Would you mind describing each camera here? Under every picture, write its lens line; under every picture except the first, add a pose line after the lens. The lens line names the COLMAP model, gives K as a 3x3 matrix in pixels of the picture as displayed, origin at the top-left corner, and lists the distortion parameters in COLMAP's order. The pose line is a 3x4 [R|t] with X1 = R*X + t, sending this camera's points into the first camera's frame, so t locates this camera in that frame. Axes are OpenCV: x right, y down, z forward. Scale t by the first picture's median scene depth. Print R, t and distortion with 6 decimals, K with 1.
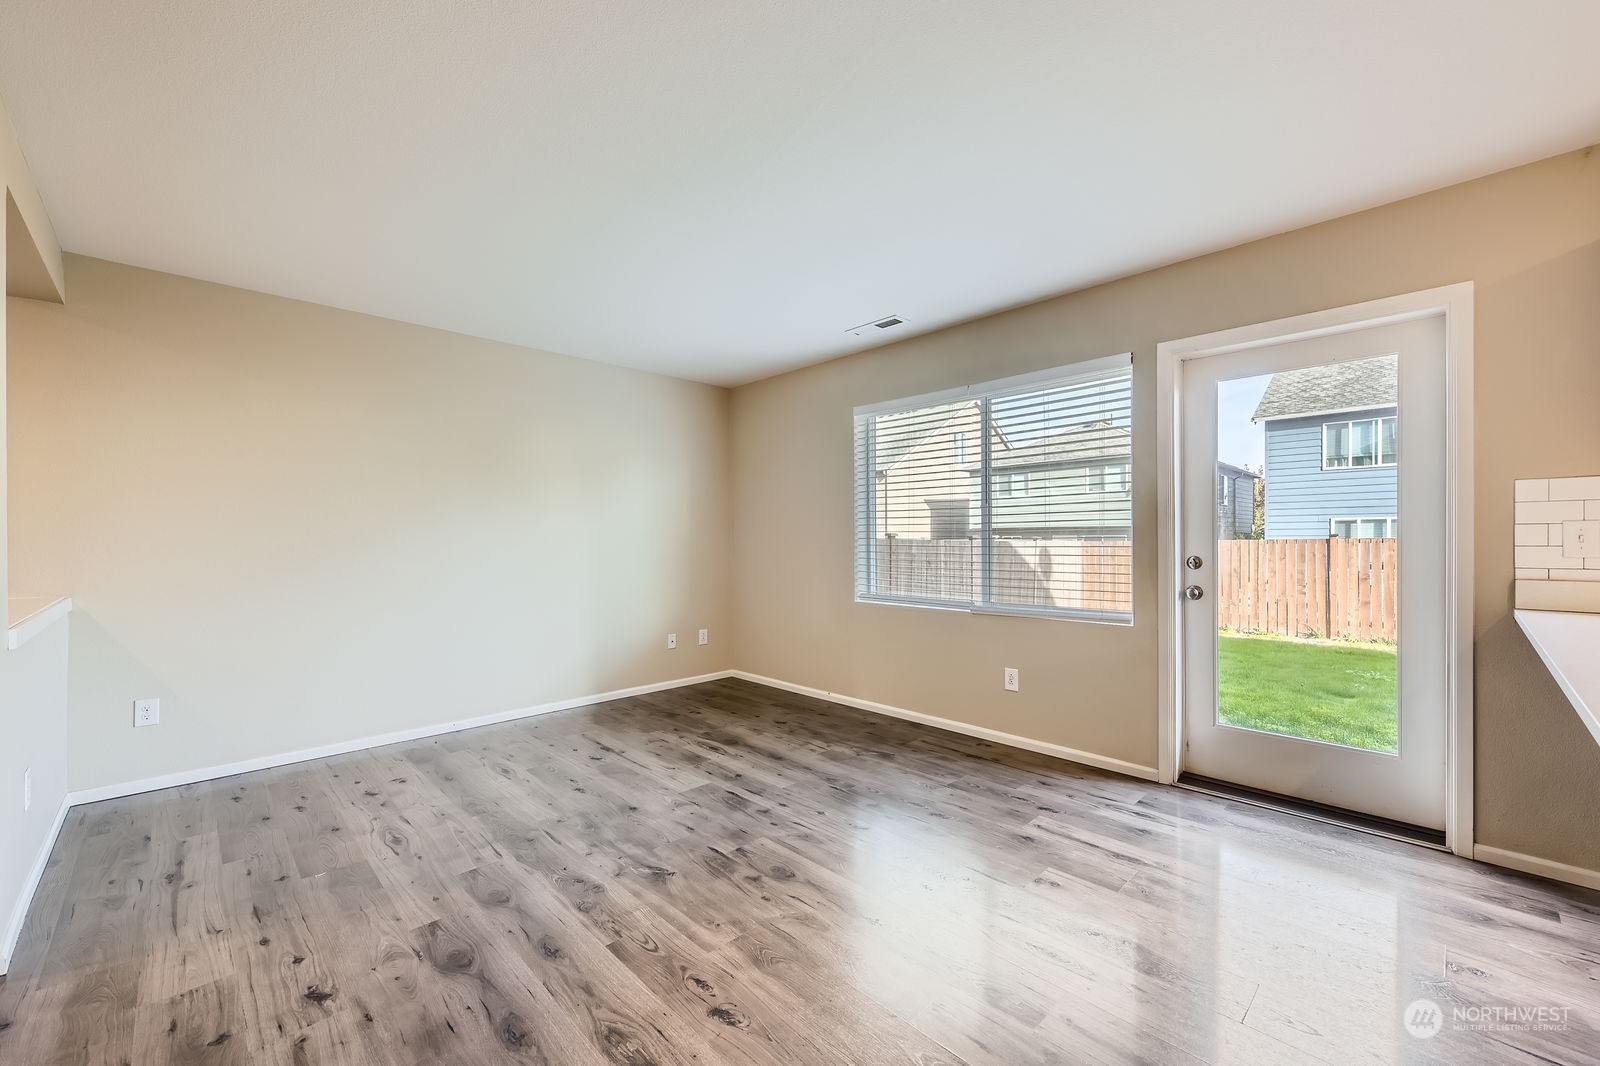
lens RADIAL K [[634.0, 0, 803.9], [0, 634.0, 536.1], [0, 0, 1]] dist [0.008287, -0.000027]
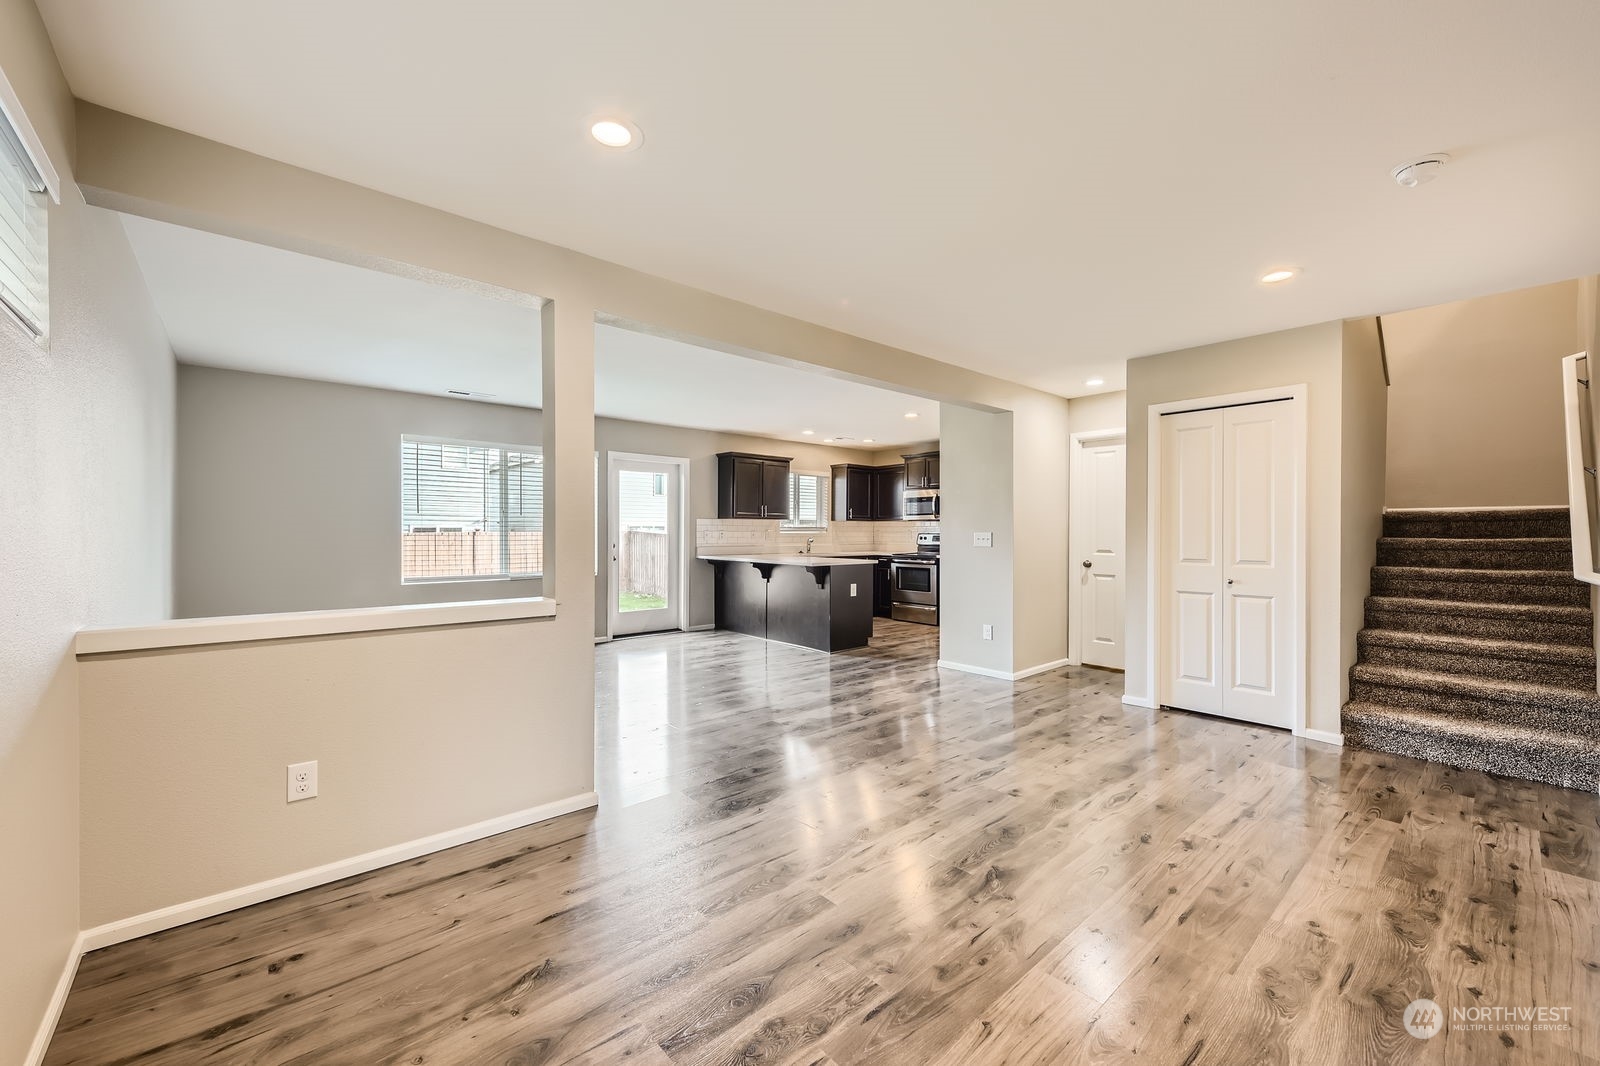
lens RADIAL K [[634.0, 0, 803.9], [0, 634.0, 536.1], [0, 0, 1]] dist [0.008287, -0.000027]
pose [[0.054870, -0.006249, 0.998474, -1.402870], [-0.003574, 0.999973, 0.006454, -0.010061], [-0.998487, -0.003923, 0.054846, 0.137418]]
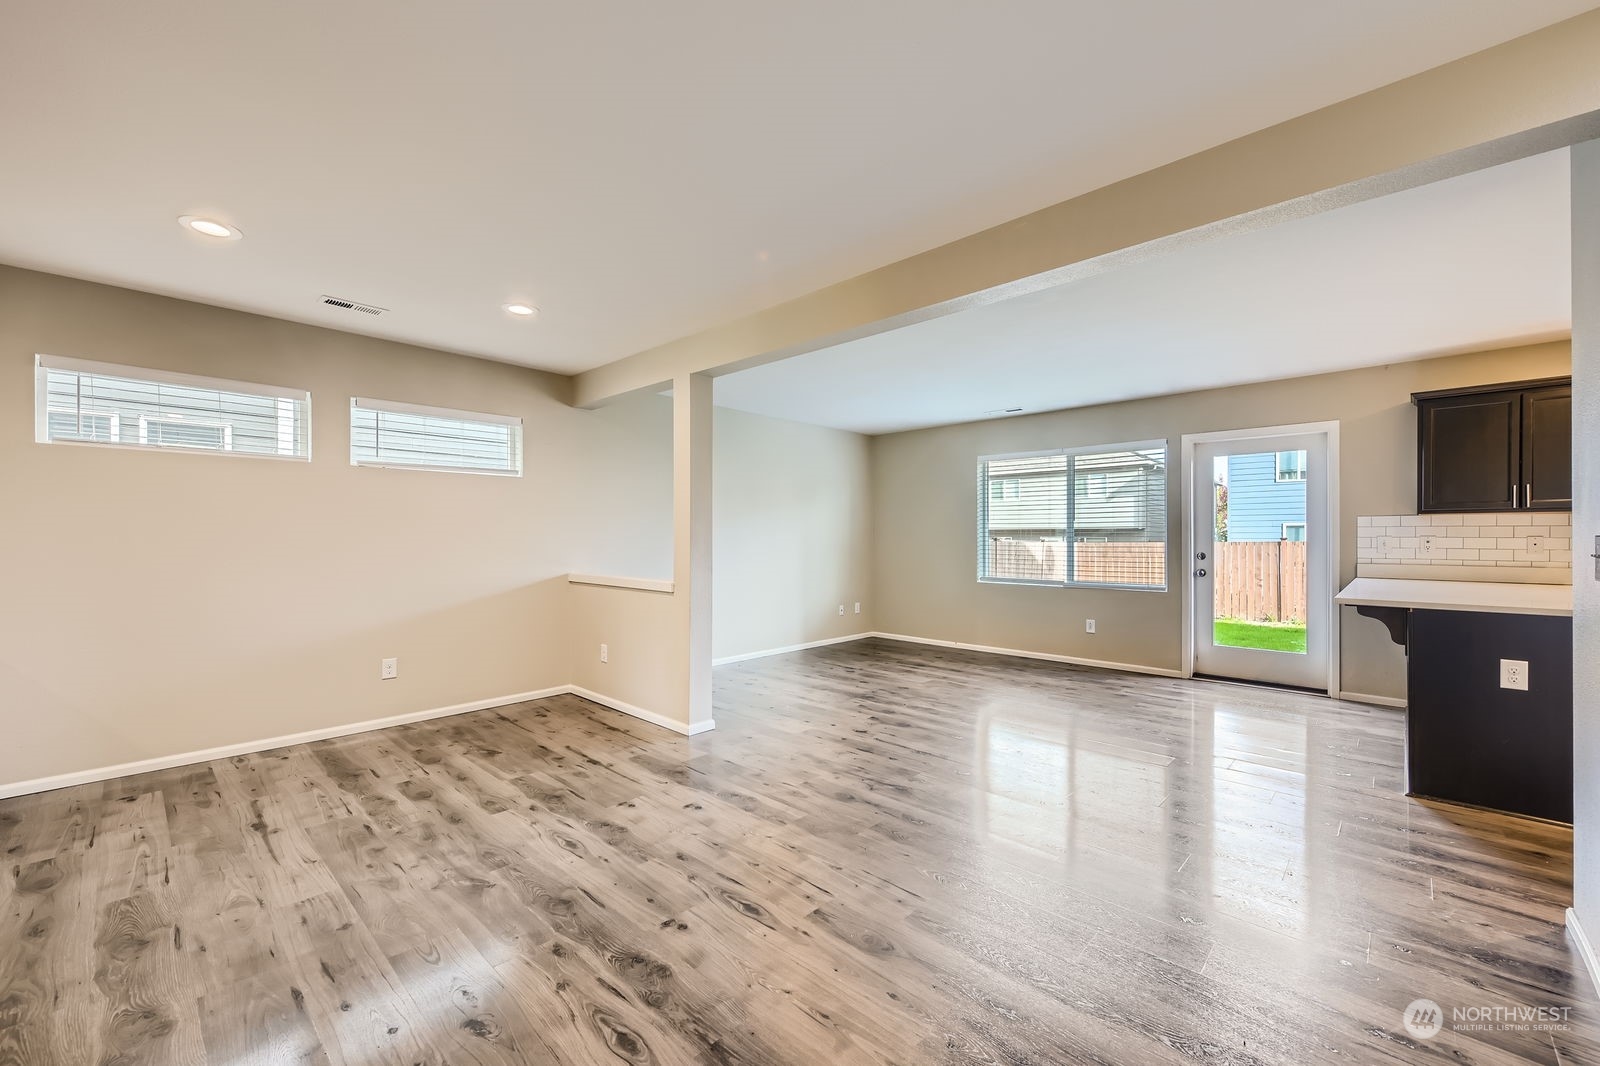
lens RADIAL K [[633.6, 0, 796.7], [0, 633.6, 531.1], [0, 0, 1]] dist [0.008902, -0.000799]
pose [[0.999346, 0.004814, 0.035852, -0.497657], [-0.004548, 0.999962, -0.007492, -0.008817], [-0.035886, 0.007325, 0.999329, -0.633786]]
